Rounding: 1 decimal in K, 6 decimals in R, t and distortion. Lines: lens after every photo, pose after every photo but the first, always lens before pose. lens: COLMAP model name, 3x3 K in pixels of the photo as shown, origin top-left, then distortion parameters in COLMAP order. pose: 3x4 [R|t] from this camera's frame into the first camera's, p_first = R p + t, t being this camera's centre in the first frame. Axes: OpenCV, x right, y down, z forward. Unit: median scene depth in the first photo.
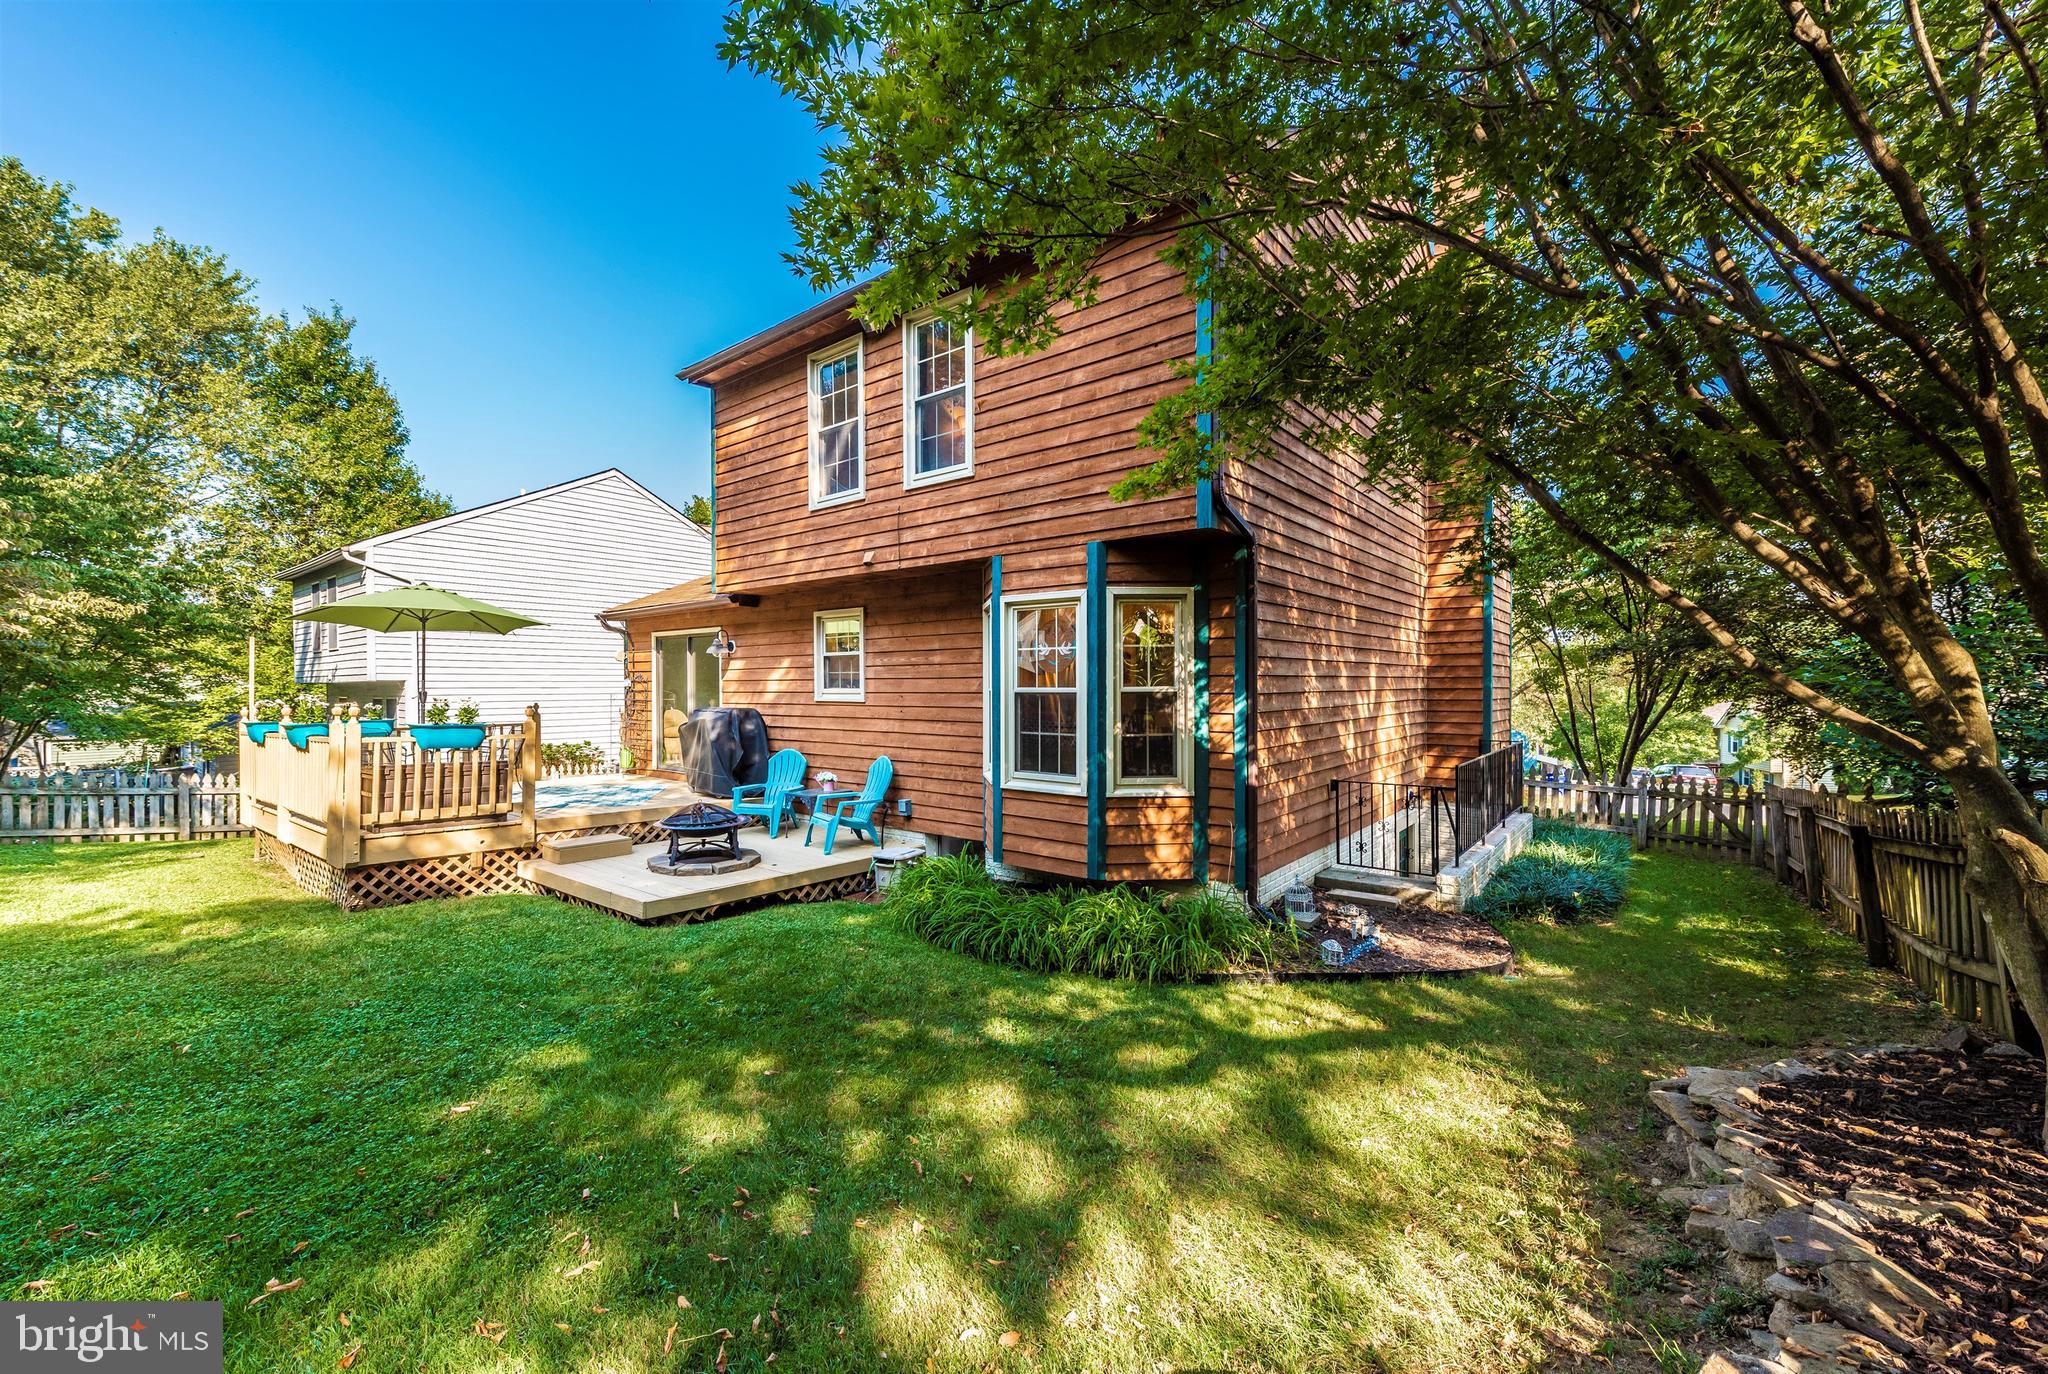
lens RADIAL K [[810.2, 0, 1025.7], [0, 810.2, 688.5], [0, 0, 1]] dist [0.016952, -0.001095]
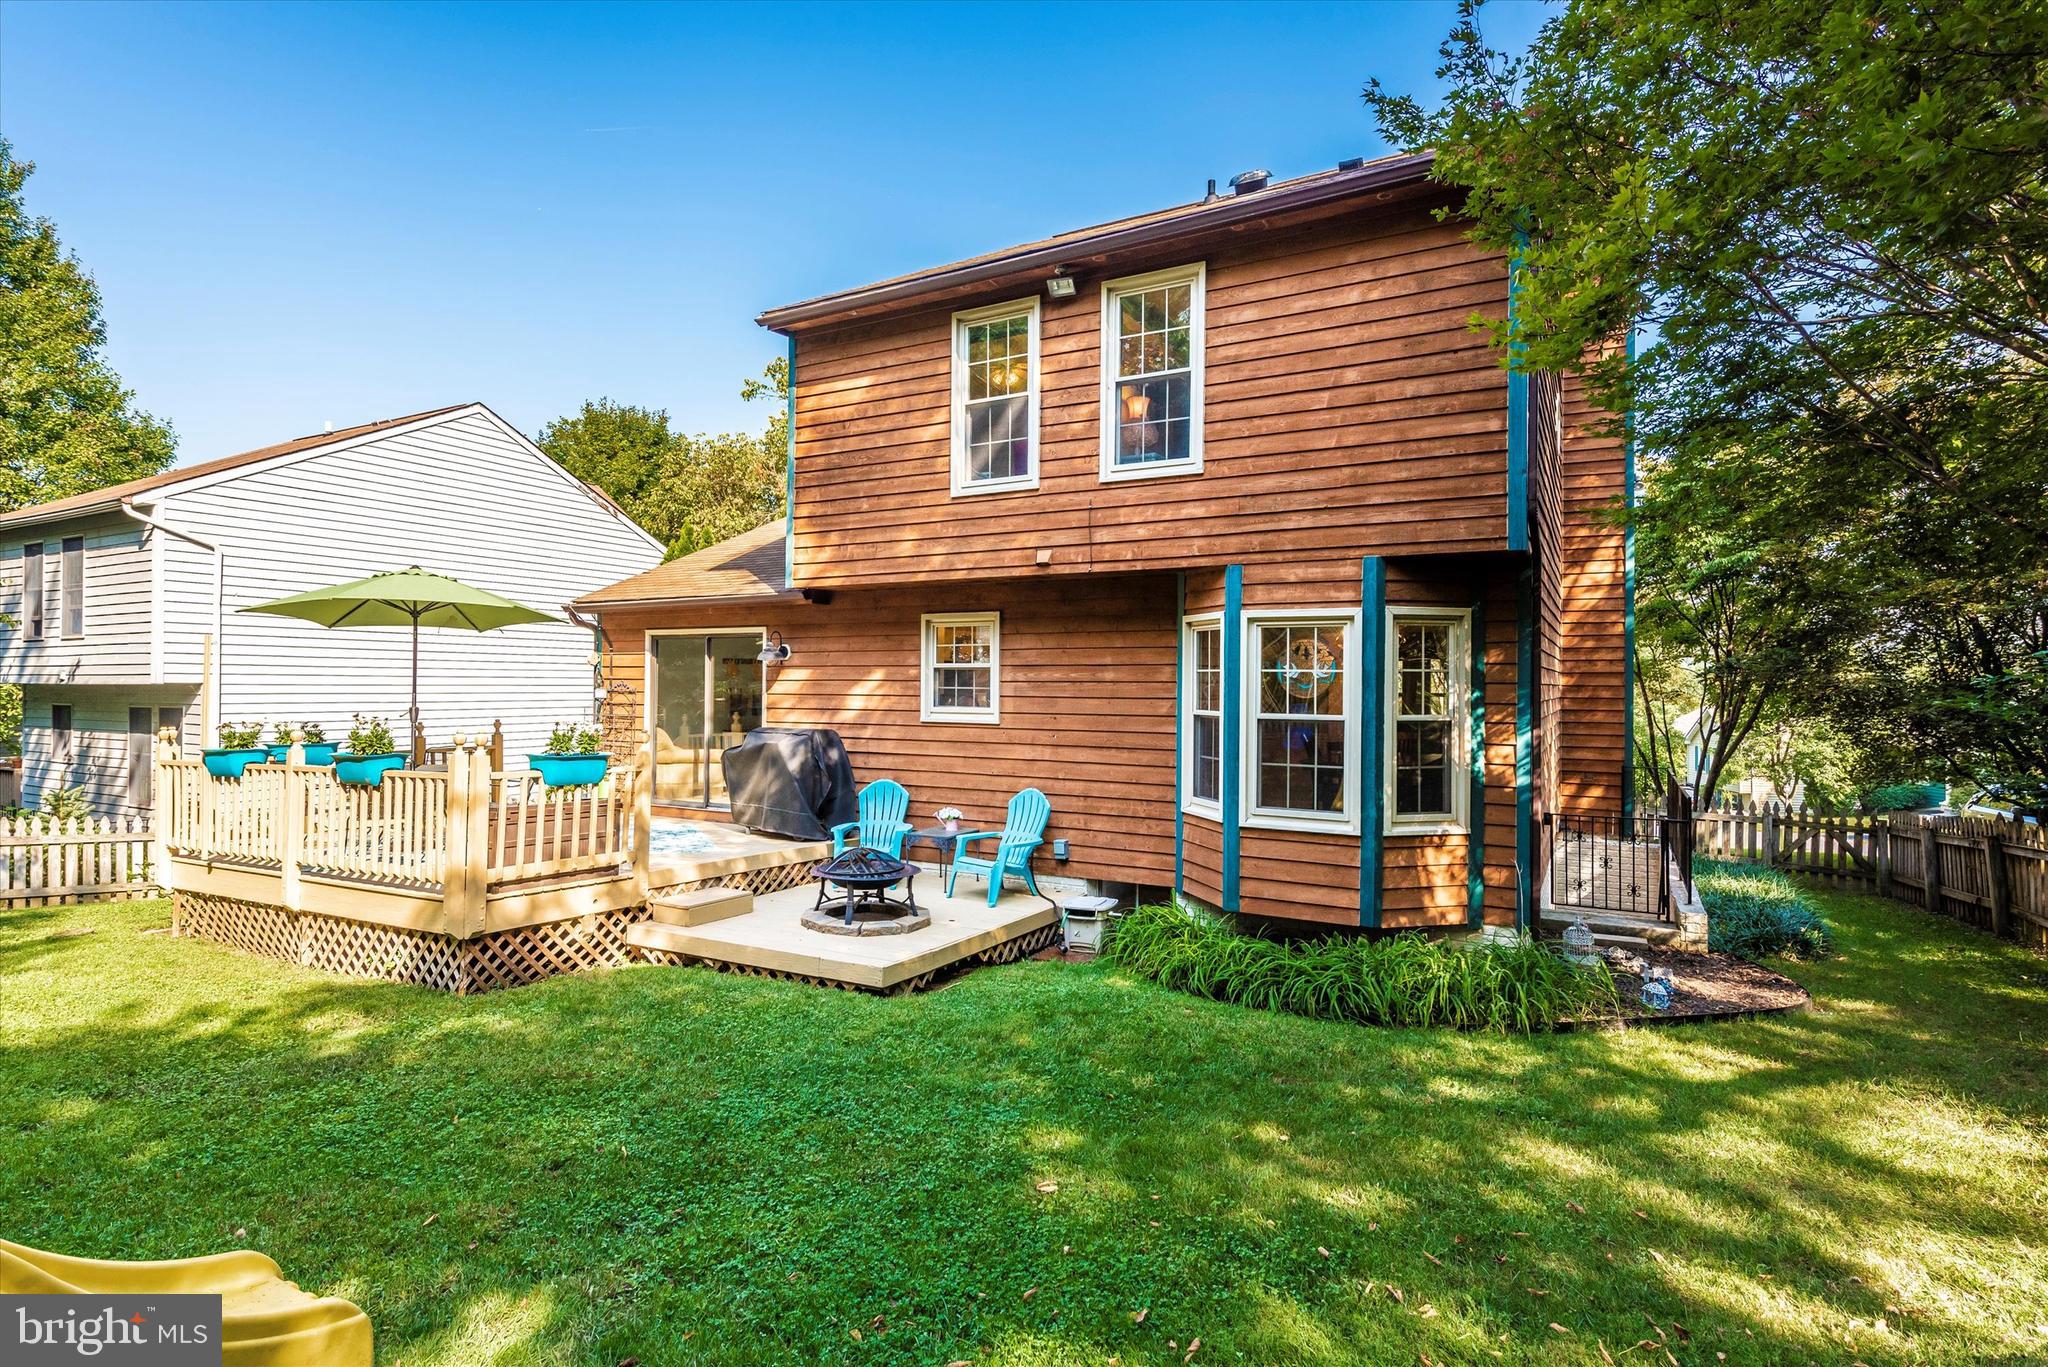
lens RADIAL K [[1023.8, 0, 1026.8], [0, 1023.8, 673.1], [0, 0, 1]] dist [0.021362, -0.001763]
pose [[0.986231, 0.012749, 0.164883, -0.437354], [-0.010054, 0.999802, -0.017170, -0.023147], [-0.165069, 0.015276, 0.986164, -0.068260]]
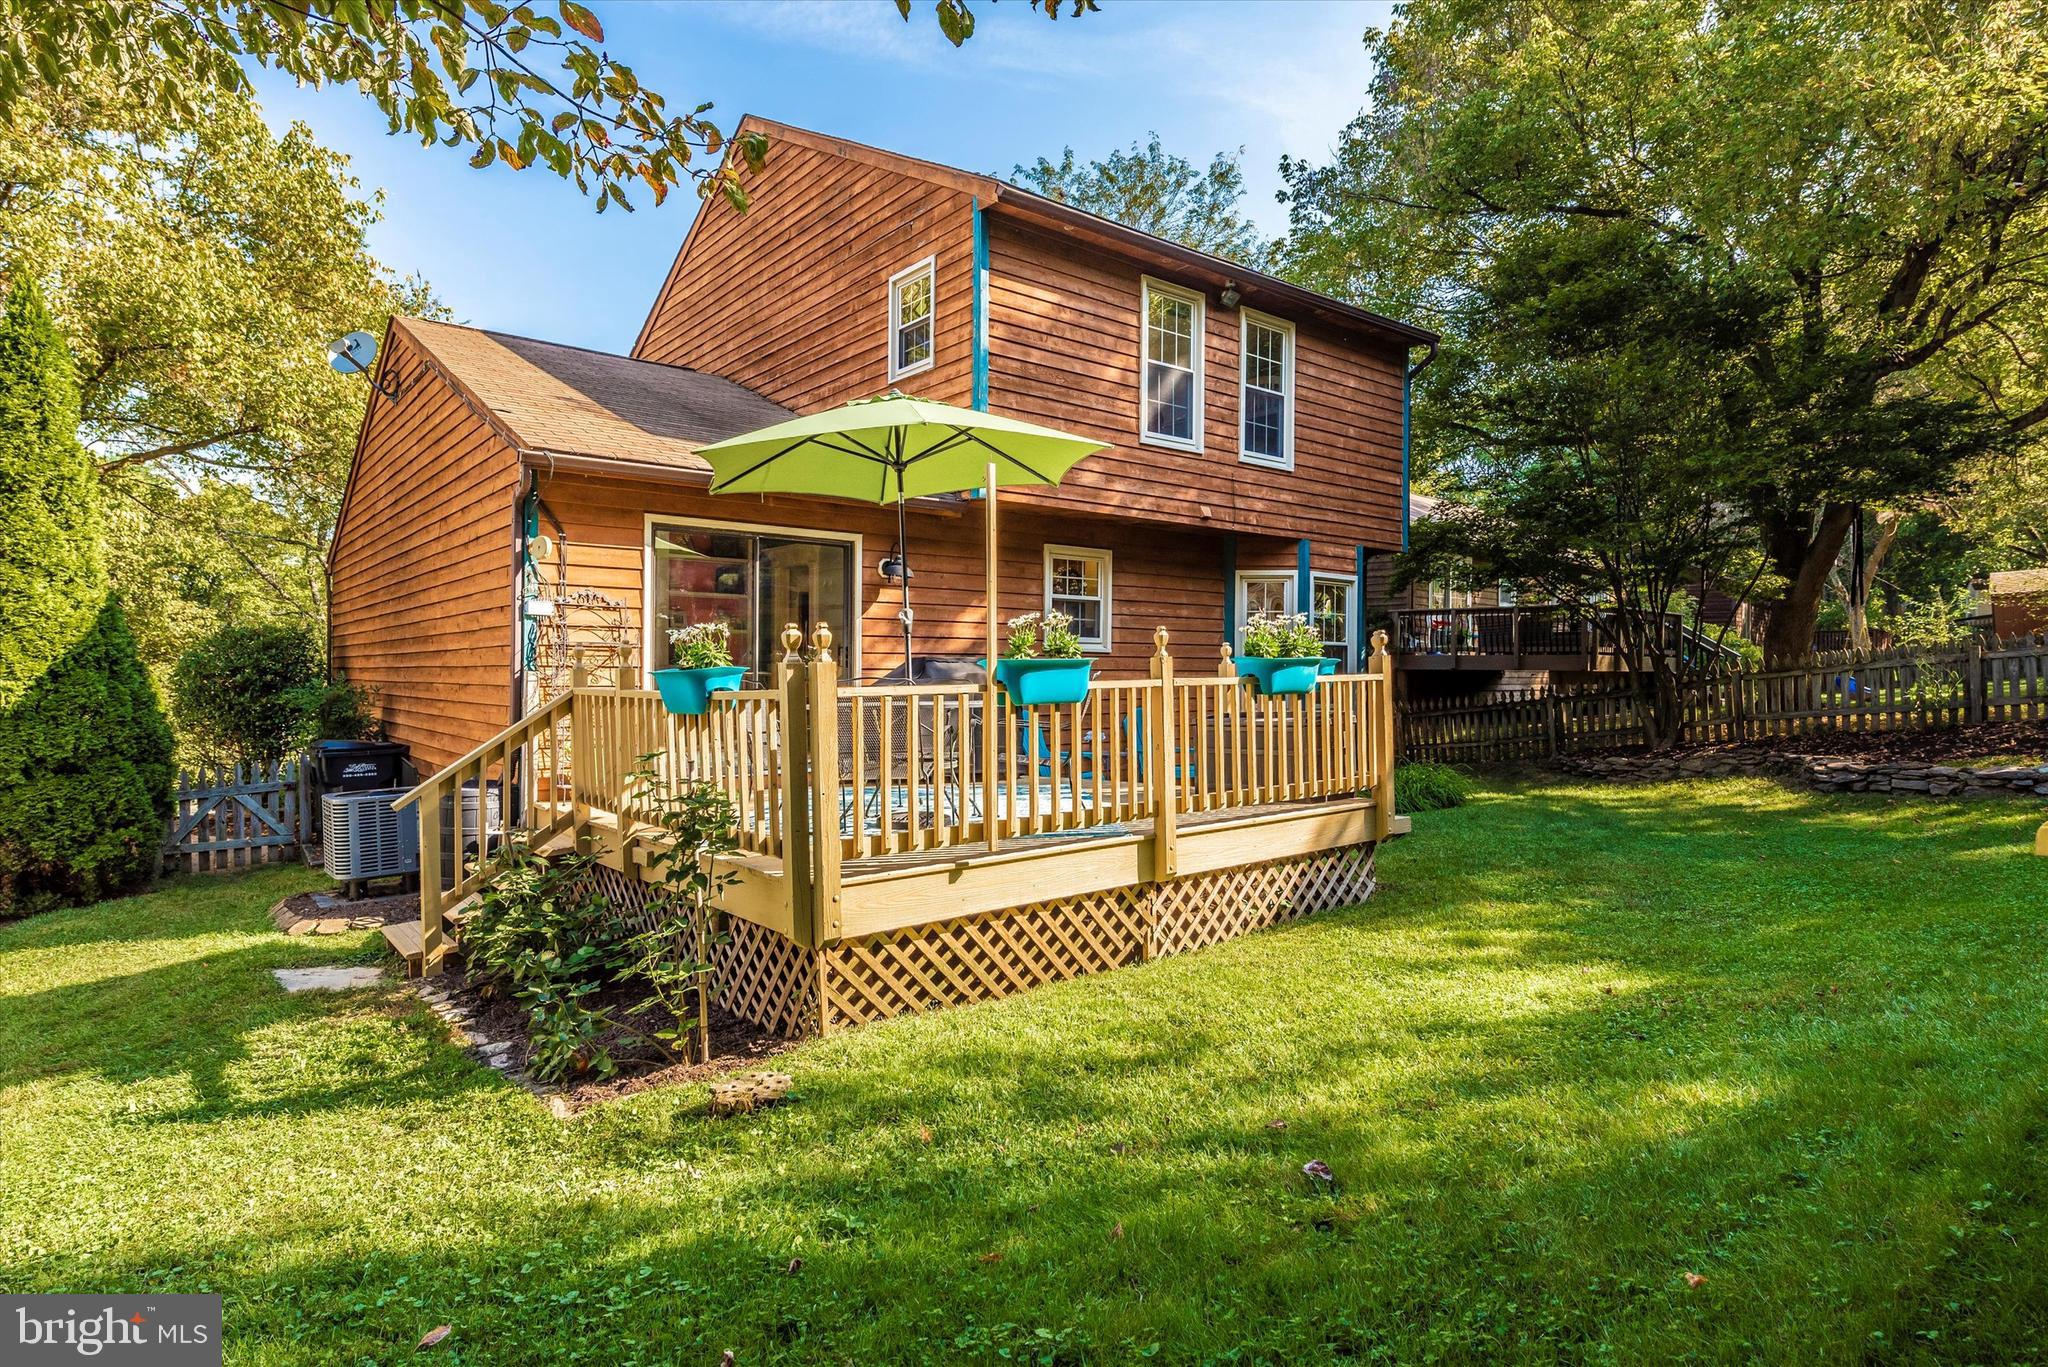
lens RADIAL K [[1104.5, 0, 1023.9], [0, 1104.5, 679.9], [0, 0, 1]] dist [-0.001868, -0.000081]
pose [[0.222030, 0.002199, 0.975037, -1.831817], [0.000344, 0.999997, -0.002333, 0.064269], [-0.975040, 0.000854, 0.222029, 1.030561]]
